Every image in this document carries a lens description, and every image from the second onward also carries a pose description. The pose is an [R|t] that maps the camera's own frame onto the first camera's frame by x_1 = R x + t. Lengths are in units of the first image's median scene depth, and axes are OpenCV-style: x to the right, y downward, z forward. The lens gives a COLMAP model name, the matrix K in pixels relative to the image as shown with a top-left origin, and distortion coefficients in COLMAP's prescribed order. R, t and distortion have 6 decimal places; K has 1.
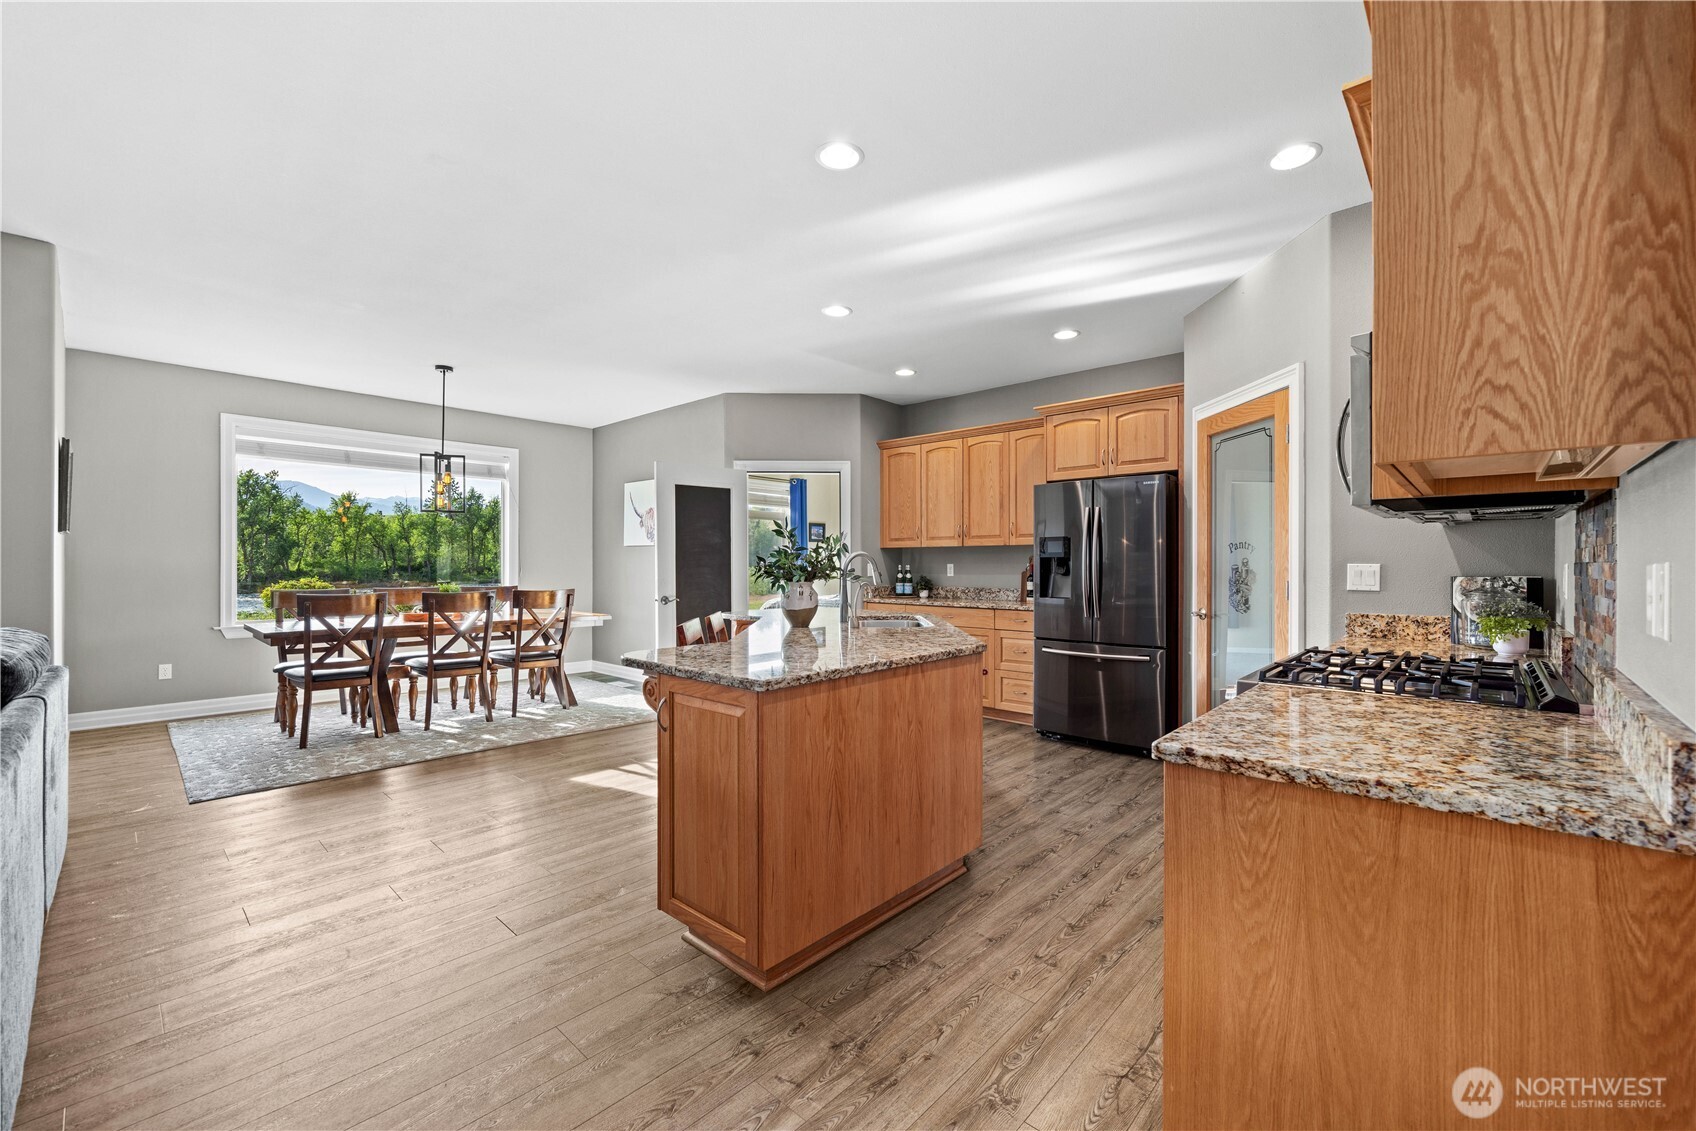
lens RADIAL K [[672.5, 0, 852.2], [0, 672.5, 569.0], [0, 0, 1]] dist [-0.003509, 0.000109]
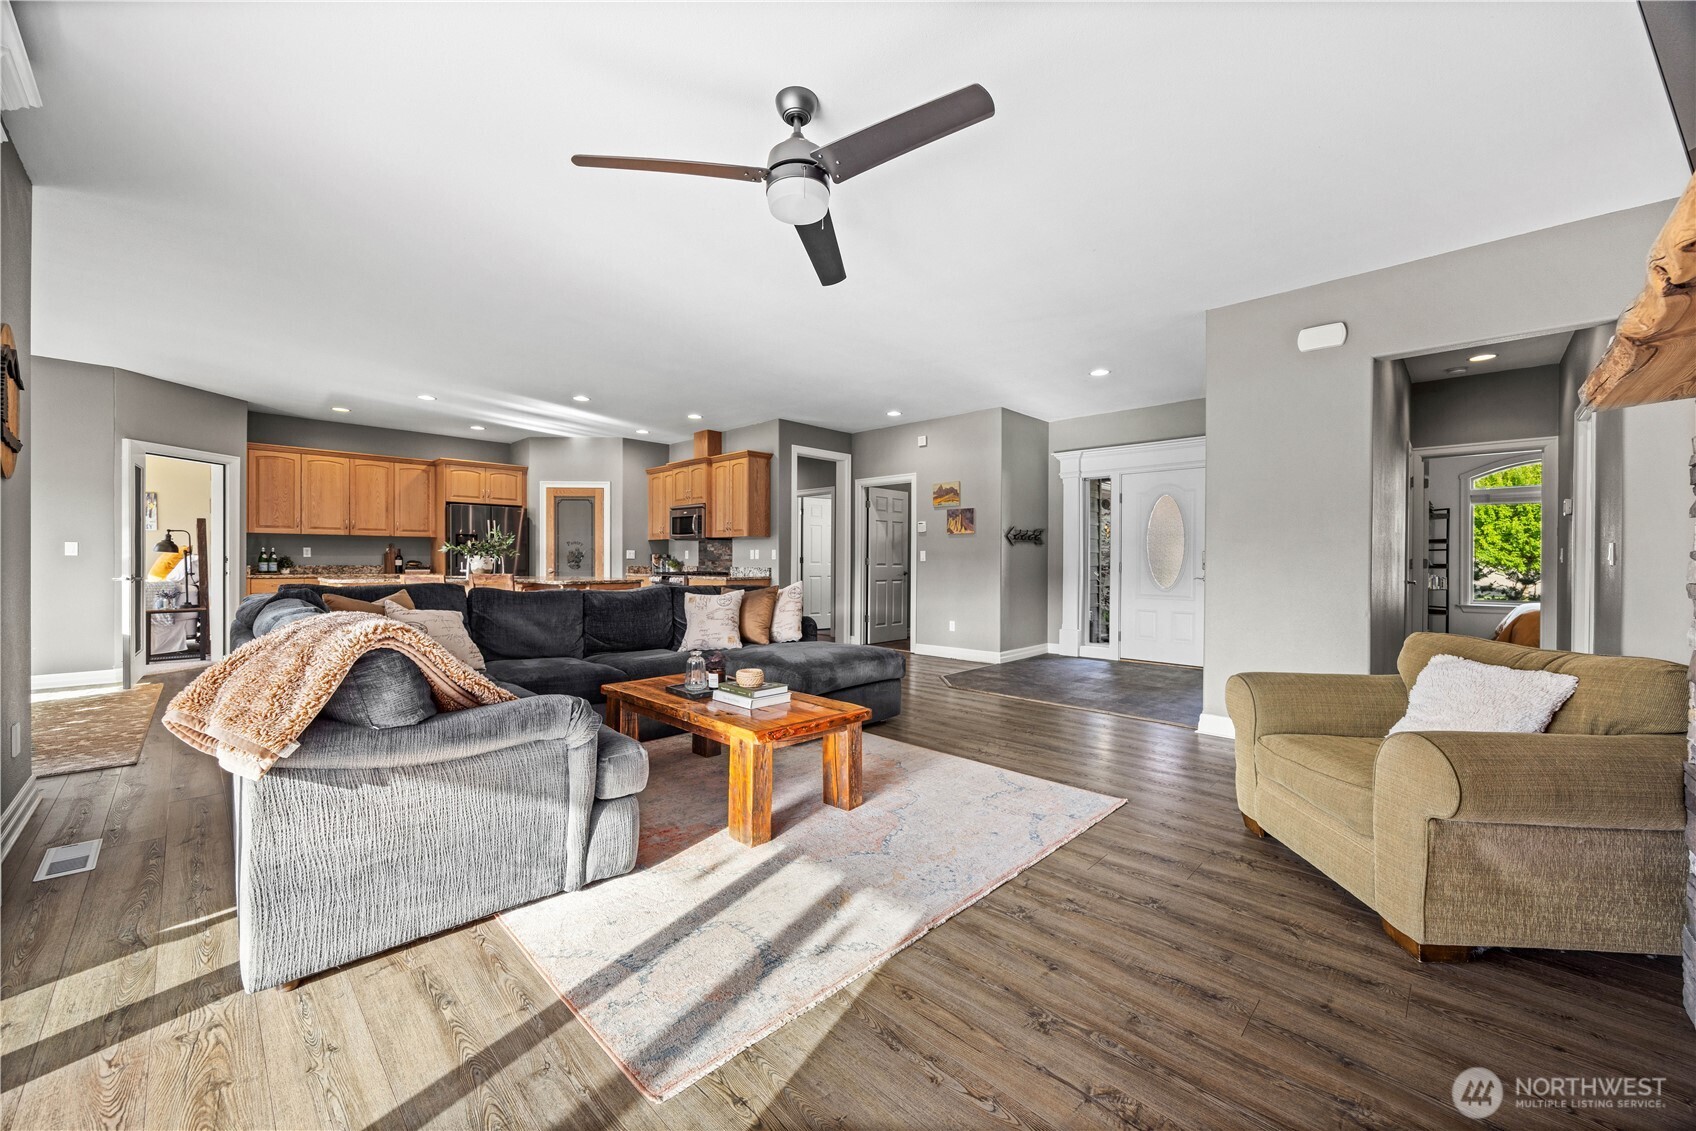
lens RADIAL K [[672.5, 0, 843.1], [0, 672.5, 559.9], [0, 0, 1]] dist [-0.003509, 0.000109]
pose [[0.028754, -0.000443, 0.999586, -1.110169], [-0.000219, 1.000000, 0.000449, 0.015976], [-0.999587, -0.000232, 0.028753, -0.064084]]
